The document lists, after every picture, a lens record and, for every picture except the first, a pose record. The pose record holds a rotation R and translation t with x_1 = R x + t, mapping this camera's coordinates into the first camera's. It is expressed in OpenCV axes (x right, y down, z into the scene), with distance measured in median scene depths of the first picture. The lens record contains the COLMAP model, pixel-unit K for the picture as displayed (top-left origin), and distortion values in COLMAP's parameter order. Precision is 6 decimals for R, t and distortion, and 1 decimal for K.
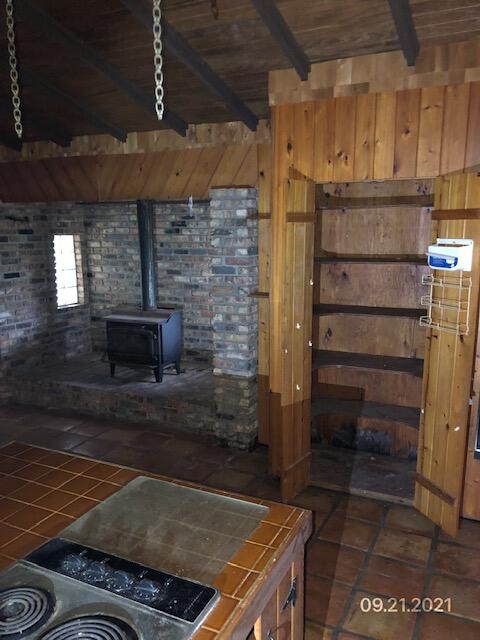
lens RADIAL K [[518.1, 0, 240.6], [0, 518.1, 332.5], [0, 0, 1]] dist [0.109778, -0.214498]
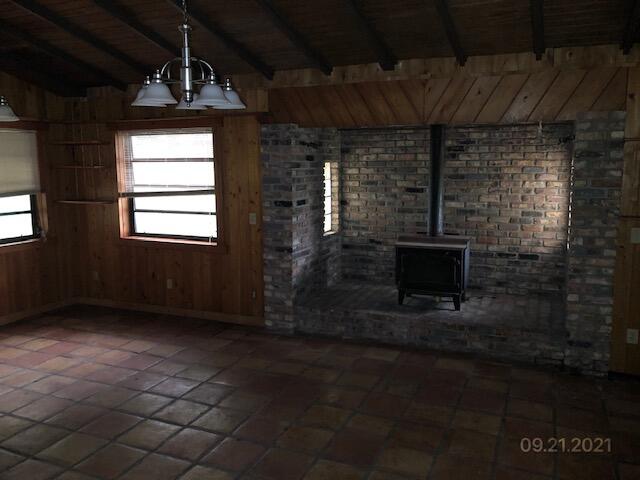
lens RADIAL K [[518.1, 0, 332.7], [0, 518.1, 240.7], [0, 0, 1]] dist [0.109778, -0.214498]
pose [[0.998909, -0.007851, 0.046038, -0.415977], [0.009822, 0.999038, -0.042737, 0.005669], [-0.045658, 0.043143, 0.998025, 0.030346]]
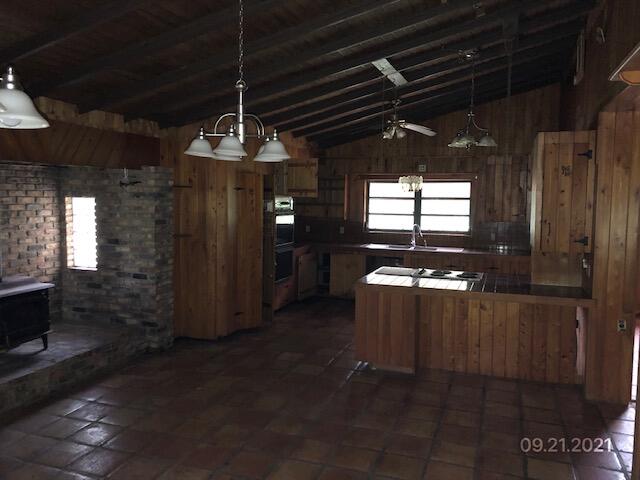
lens RADIAL K [[518.1, 0, 332.7], [0, 518.1, 240.7], [0, 0, 1]] dist [0.109778, -0.214498]
pose [[-0.129032, -0.084189, 0.988060, -1.113215], [0.176699, 0.978492, 0.106449, -0.103501], [-0.975771, 0.188324, -0.111381, 0.529936]]
